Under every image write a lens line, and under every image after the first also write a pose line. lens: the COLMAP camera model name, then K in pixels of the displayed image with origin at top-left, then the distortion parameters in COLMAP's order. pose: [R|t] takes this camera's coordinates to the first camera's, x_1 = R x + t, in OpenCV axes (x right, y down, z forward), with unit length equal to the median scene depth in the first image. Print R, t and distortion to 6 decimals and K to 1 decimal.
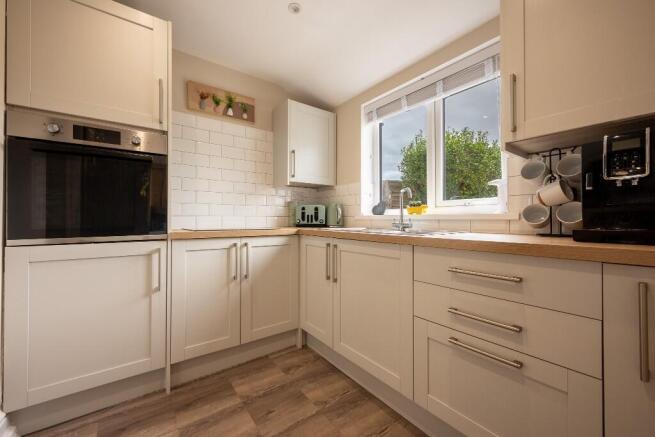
lens RADIAL K [[259.7, 0, 327.5], [0, 259.7, 218.8], [0, 0, 1]] dist [-0.002316, -0.000280]
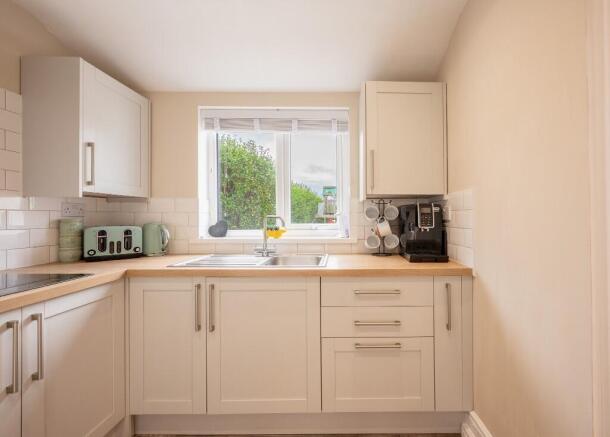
lens RADIAL K [[281.9, 0, 319.2], [0, 281.9, 208.0], [0, 0, 1]] dist [0.001966, -0.000414]
pose [[0.584584, 0.004388, 0.811322, -0.378562], [-0.002368, 0.999990, -0.003702, -0.108009], [-0.811330, 0.000243, 0.584588, 0.151218]]
